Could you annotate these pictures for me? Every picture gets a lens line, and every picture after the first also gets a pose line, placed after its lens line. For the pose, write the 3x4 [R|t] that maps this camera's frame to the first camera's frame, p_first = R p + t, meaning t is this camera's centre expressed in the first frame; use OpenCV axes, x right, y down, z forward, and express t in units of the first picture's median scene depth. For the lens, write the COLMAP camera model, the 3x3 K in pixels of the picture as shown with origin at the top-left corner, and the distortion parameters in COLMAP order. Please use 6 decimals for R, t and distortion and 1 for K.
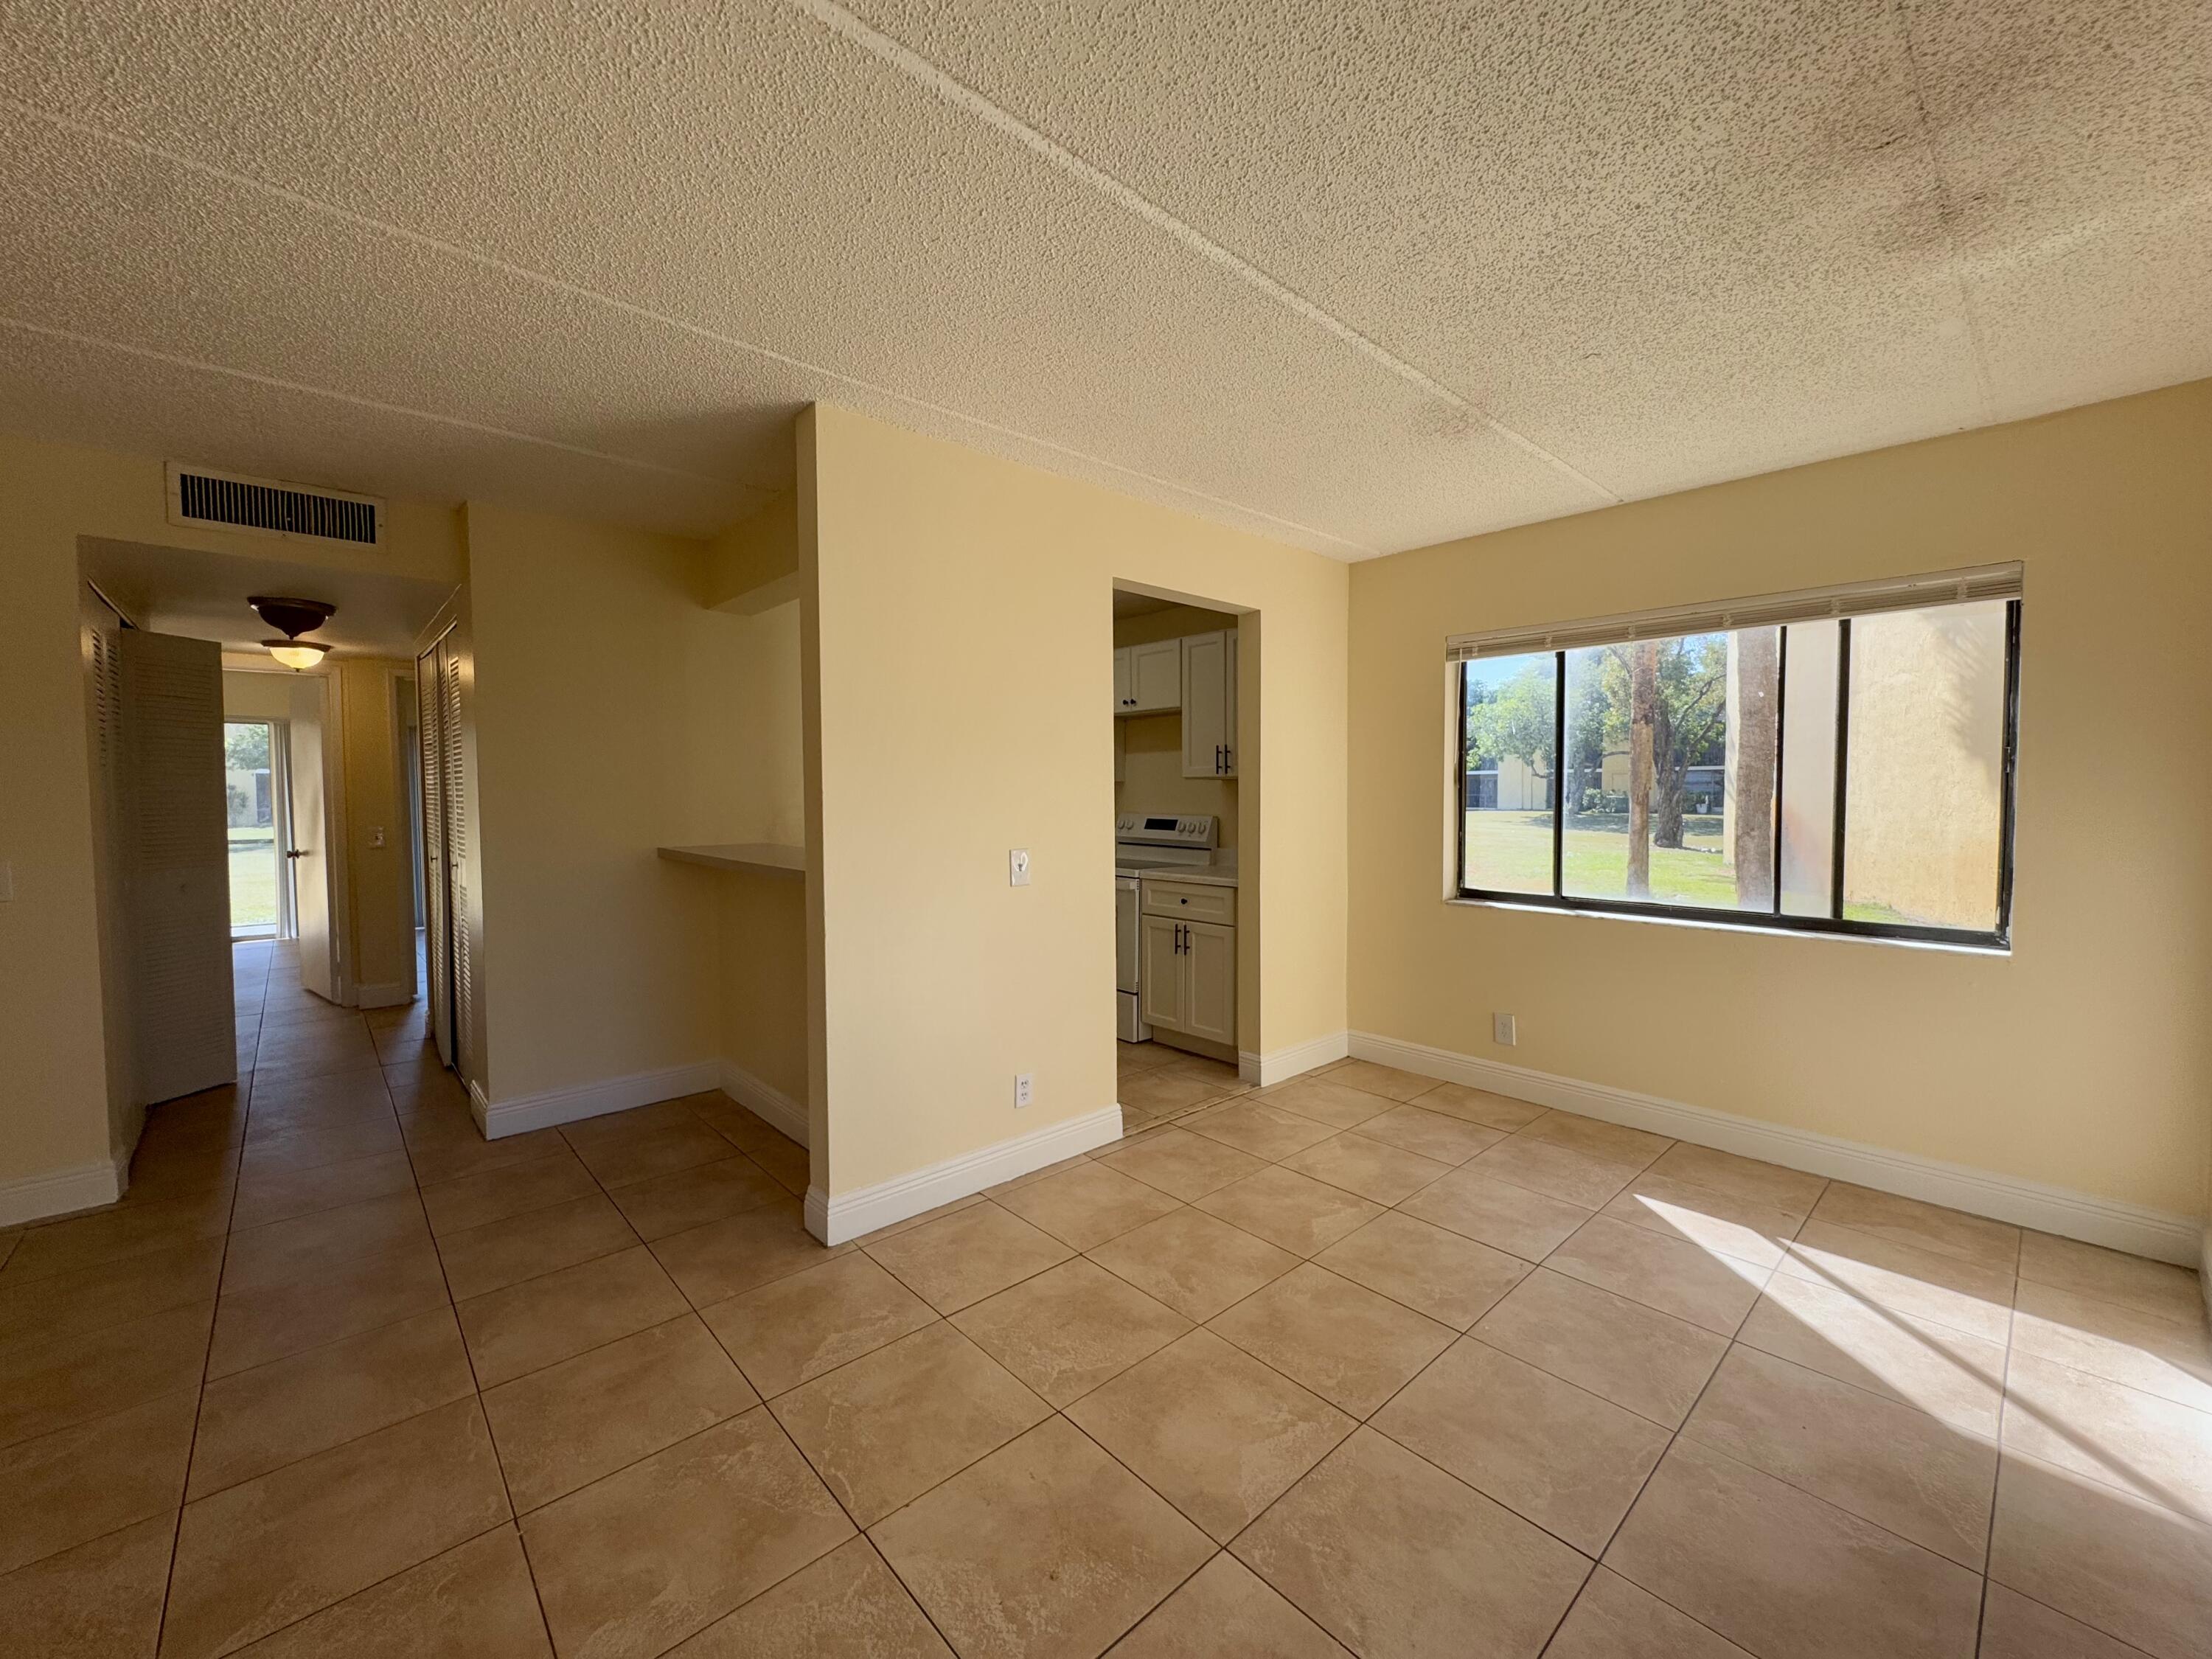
lens RADIAL K [[884.0, 0, 1104.1], [0, 884.0, 826.6], [0, 0, 1]] dist [-0.002892, 0.000676]
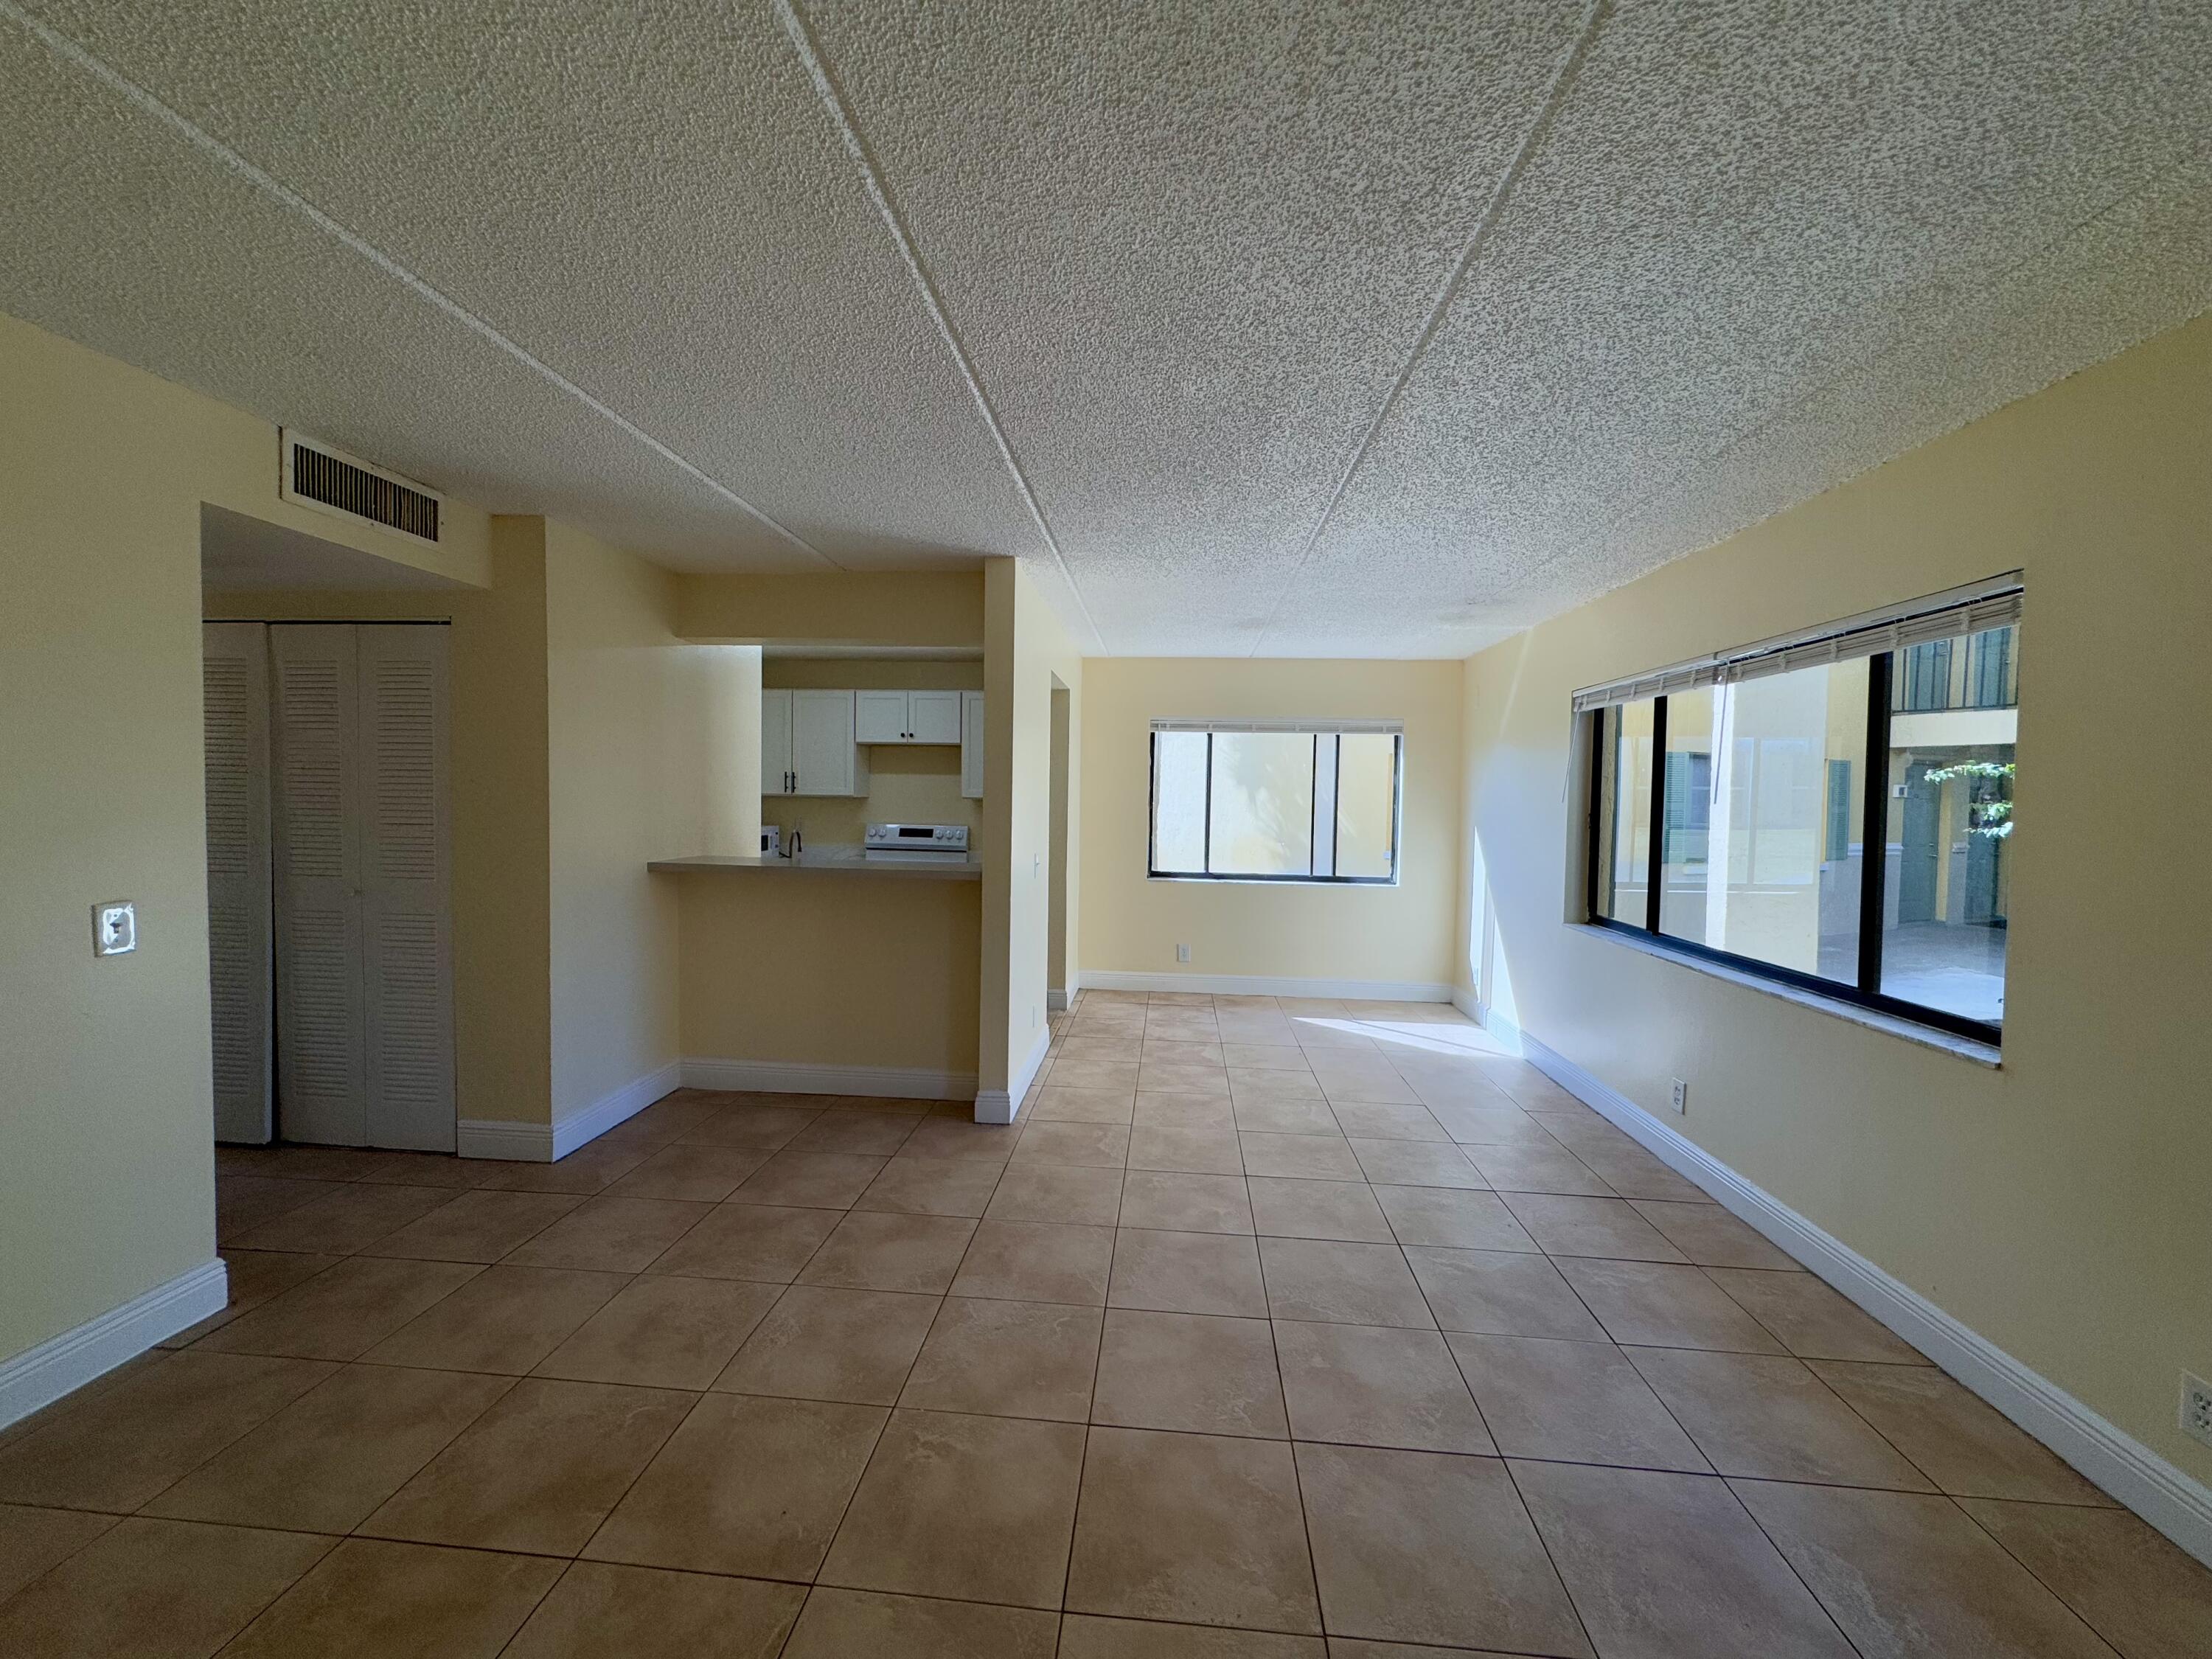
lens RADIAL K [[884.0, 0, 1105.6], [0, 884.0, 826.4], [0, 0, 1]] dist [-0.002892, 0.000676]
pose [[0.730017, -0.006208, 0.683401, -1.085238], [0.006892, 0.999975, 0.001721, -0.022163], [-0.683394, 0.003454, 0.730041, -0.173539]]
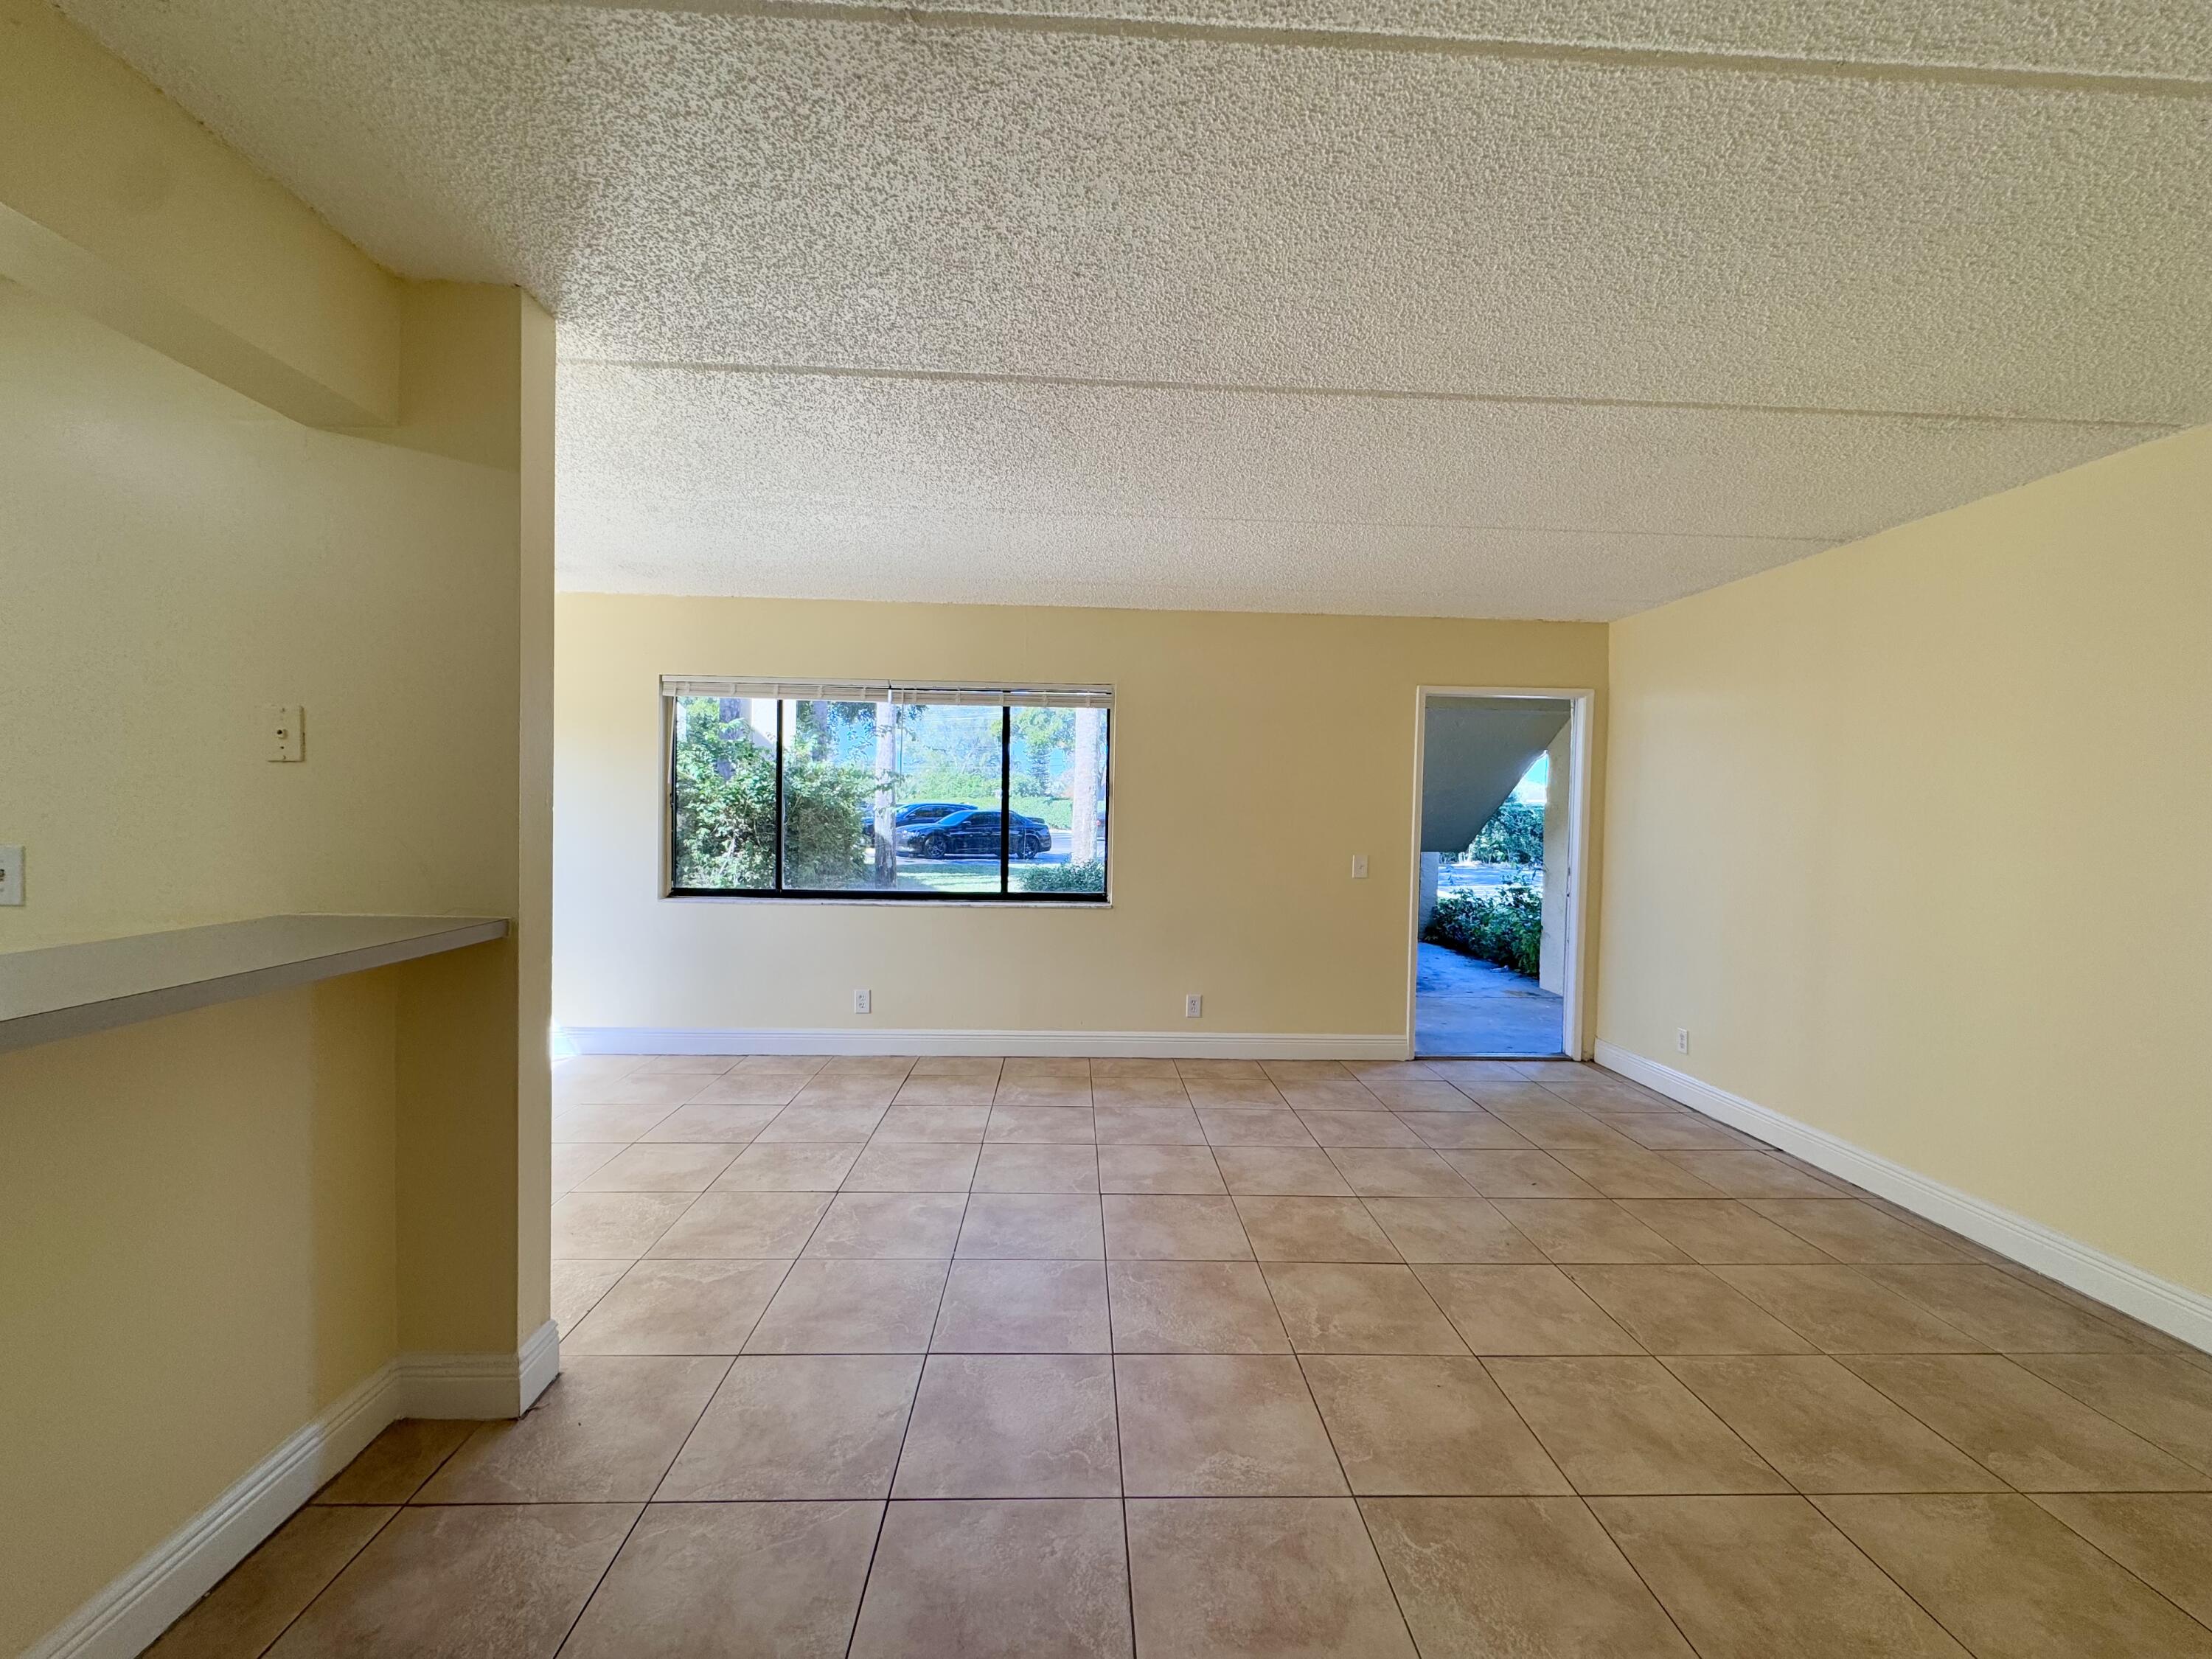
lens RADIAL K [[884.0, 0, 1101.5], [0, 884.0, 838.8], [0, 0, 1]] dist [-0.002892, 0.000676]
pose [[-0.763325, -0.033919, 0.645124, -1.074817], [0.012795, 0.997631, 0.067591, -0.052371], [-0.645888, 0.059848, -0.761083, 1.139632]]
